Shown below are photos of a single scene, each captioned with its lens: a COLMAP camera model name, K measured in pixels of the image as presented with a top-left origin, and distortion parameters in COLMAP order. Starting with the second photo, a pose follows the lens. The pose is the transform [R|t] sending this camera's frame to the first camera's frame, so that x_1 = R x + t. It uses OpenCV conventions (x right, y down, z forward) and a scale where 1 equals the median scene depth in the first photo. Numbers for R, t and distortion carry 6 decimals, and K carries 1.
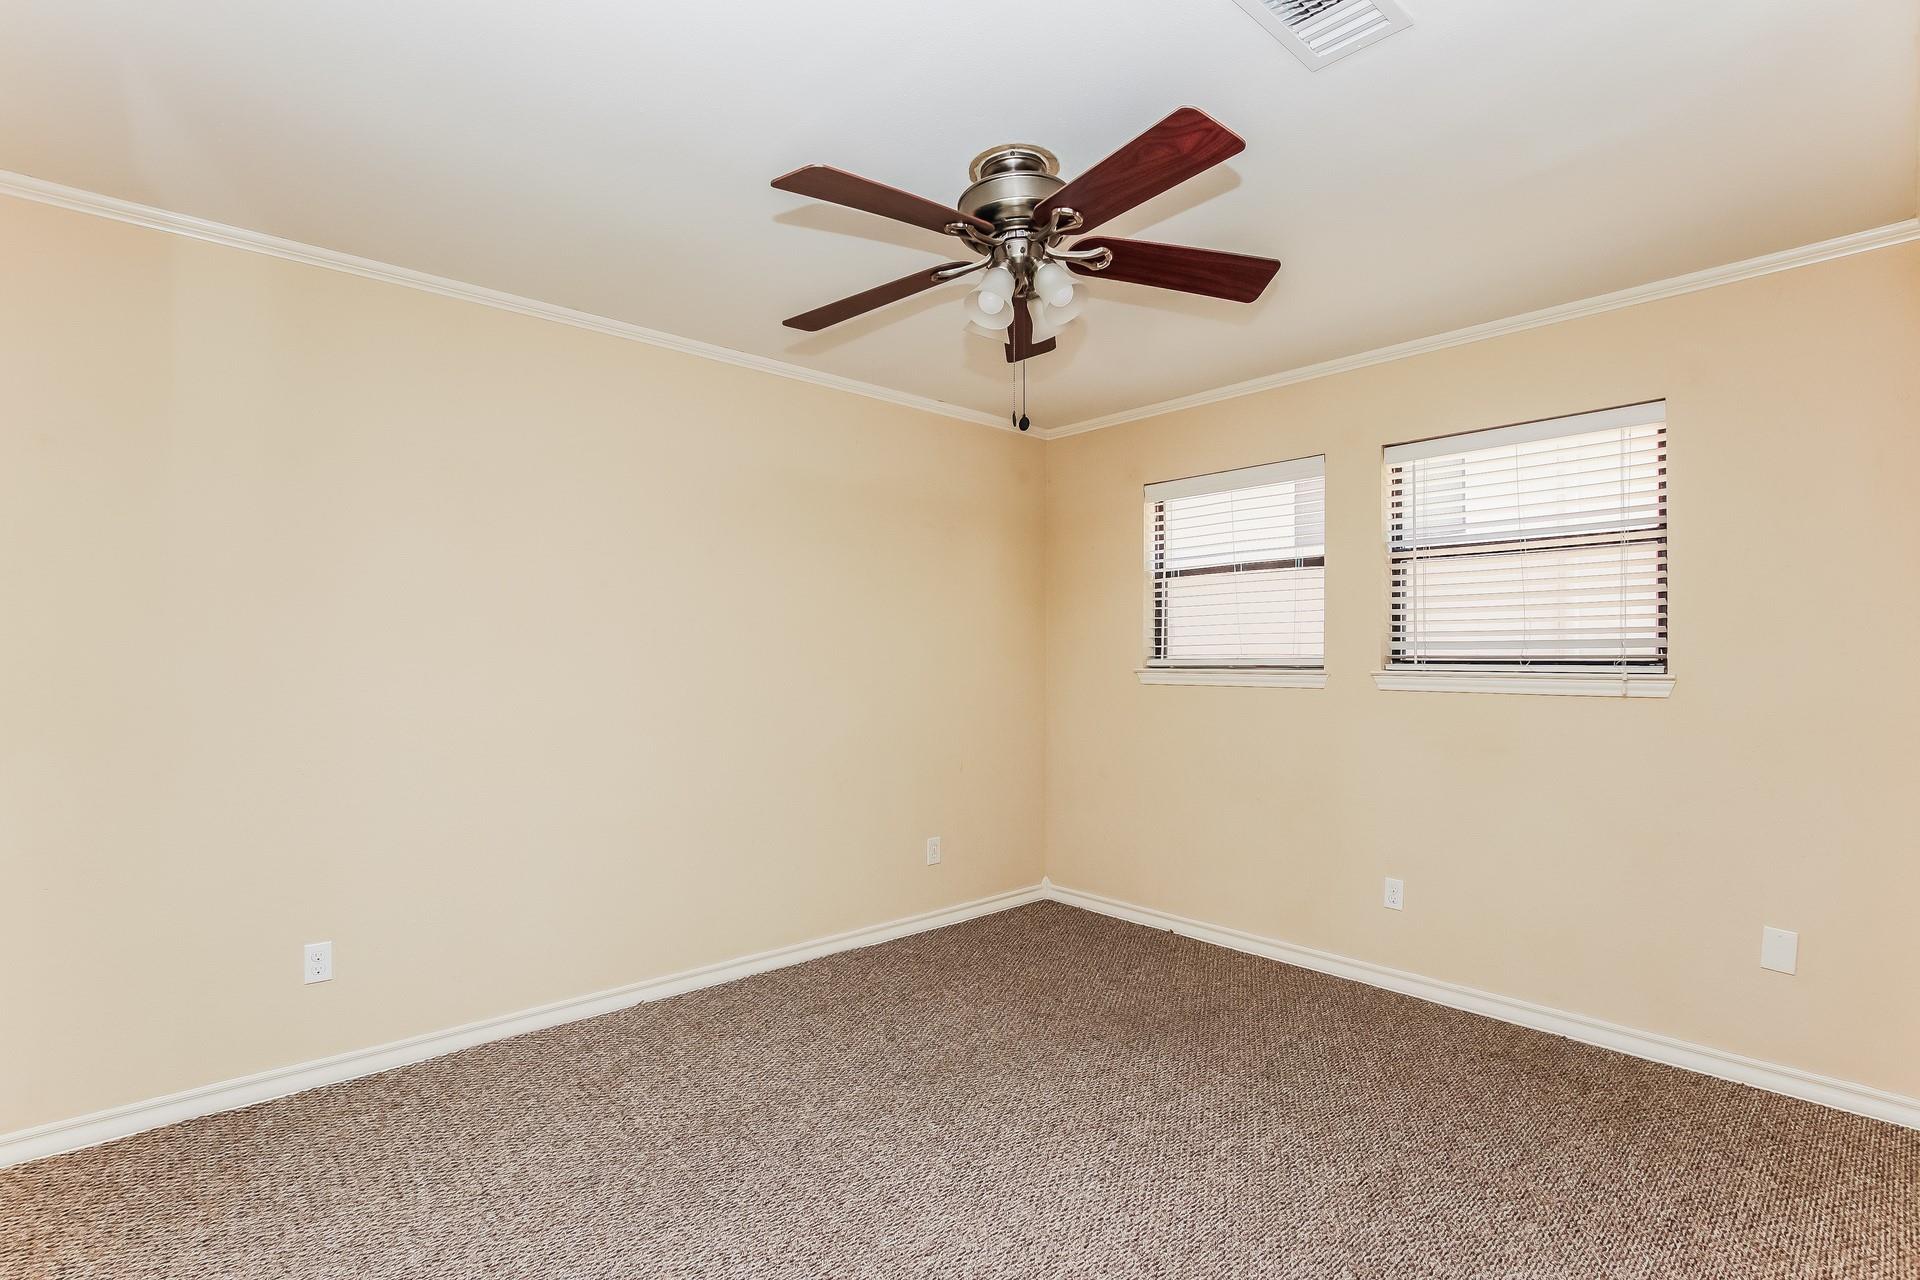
lens RADIAL K [[929.6, 0, 965.6], [0, 929.6, 662.1], [0, 0, 1]] dist [-0.025449, -0.000272]
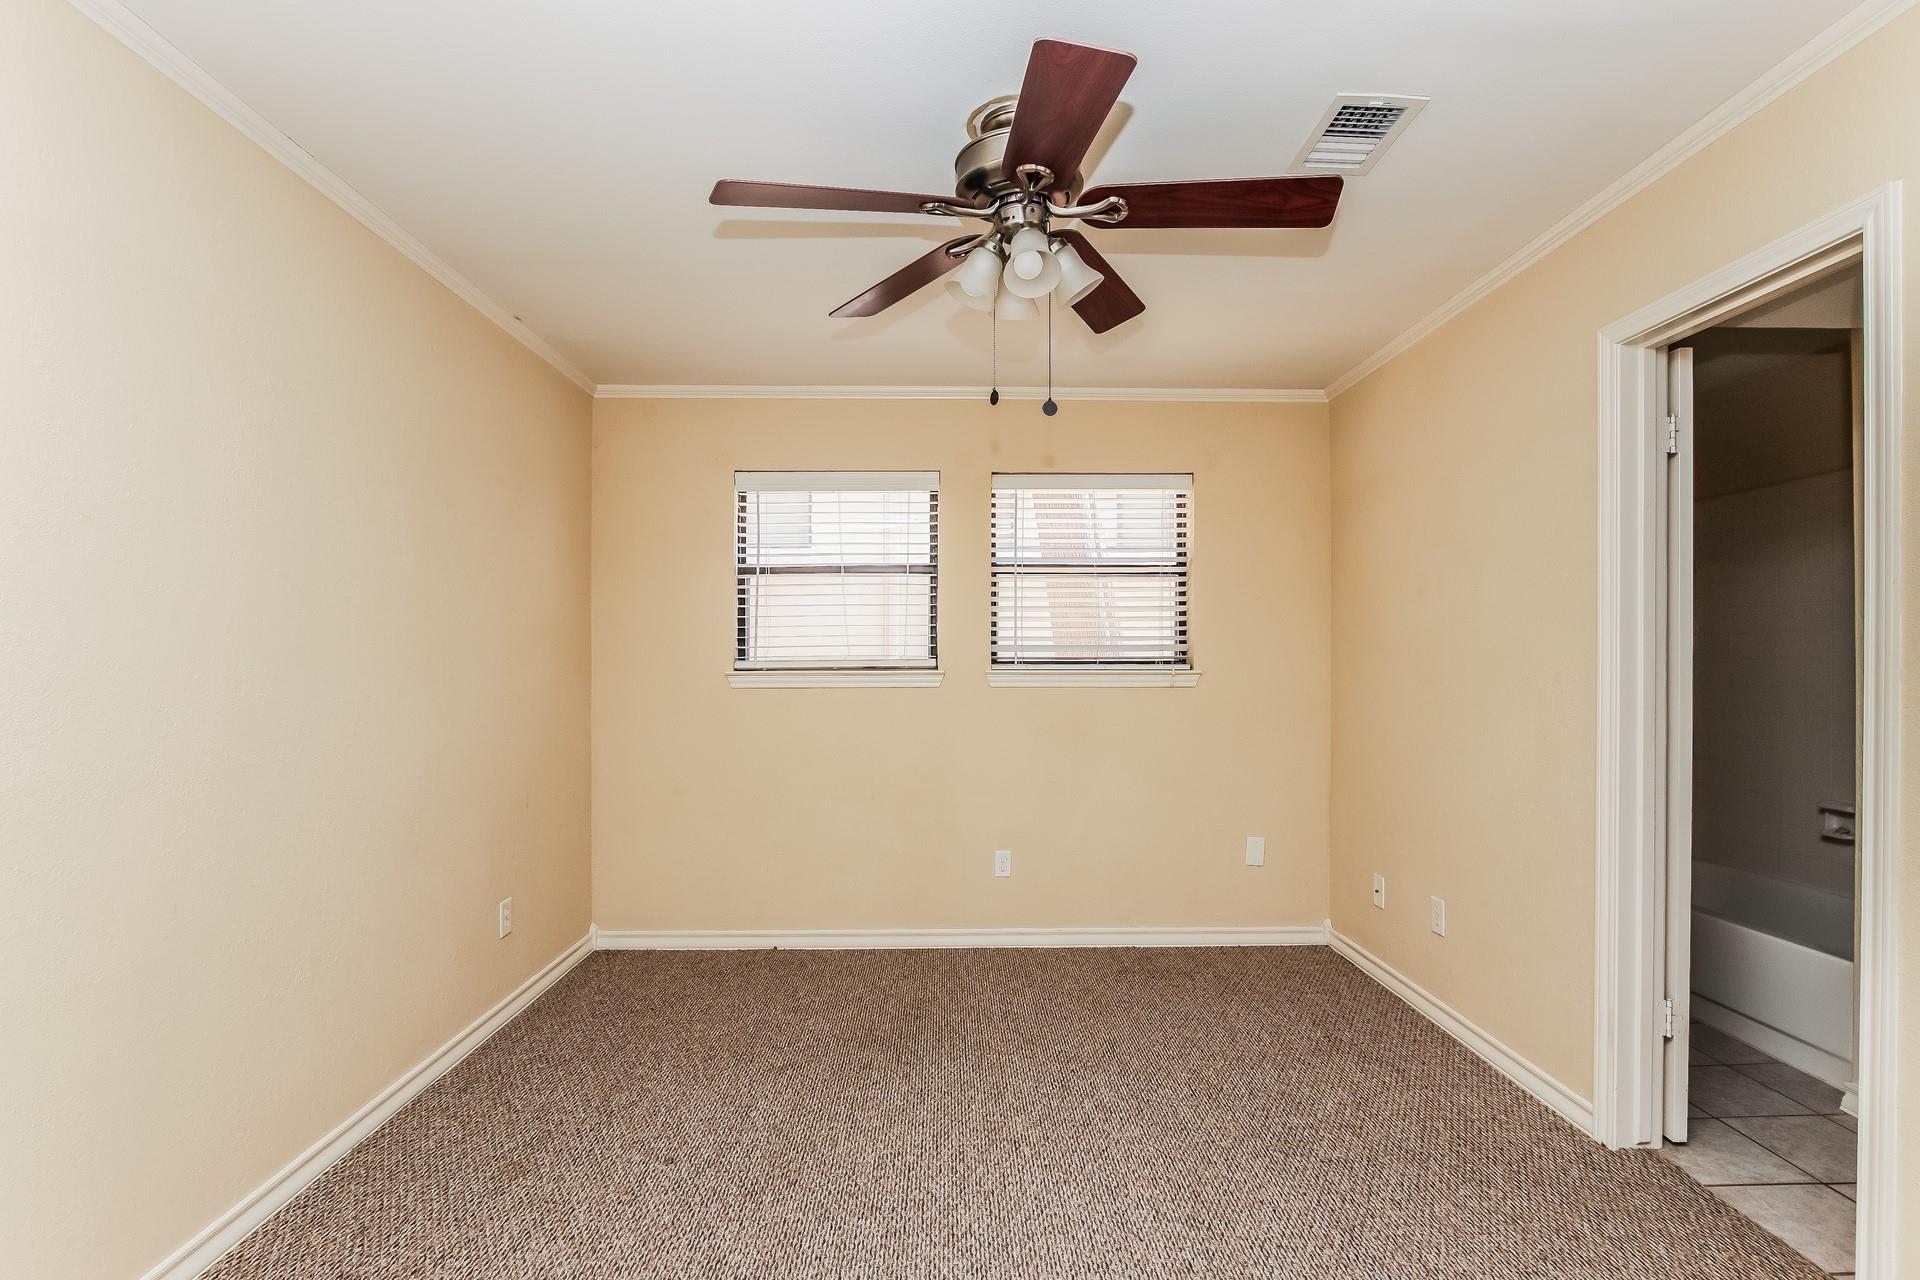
lens RADIAL K [[921.1, 0, 968.1], [0, 921.1, 671.2], [0, 0, 1]] dist [-0.029492, 0.010653]
pose [[0.637337, -0.011125, 0.770505, -0.437441], [0.006407, 0.999938, 0.009138, -0.000102], [-0.770559, -0.000887, 0.637368, 0.294167]]
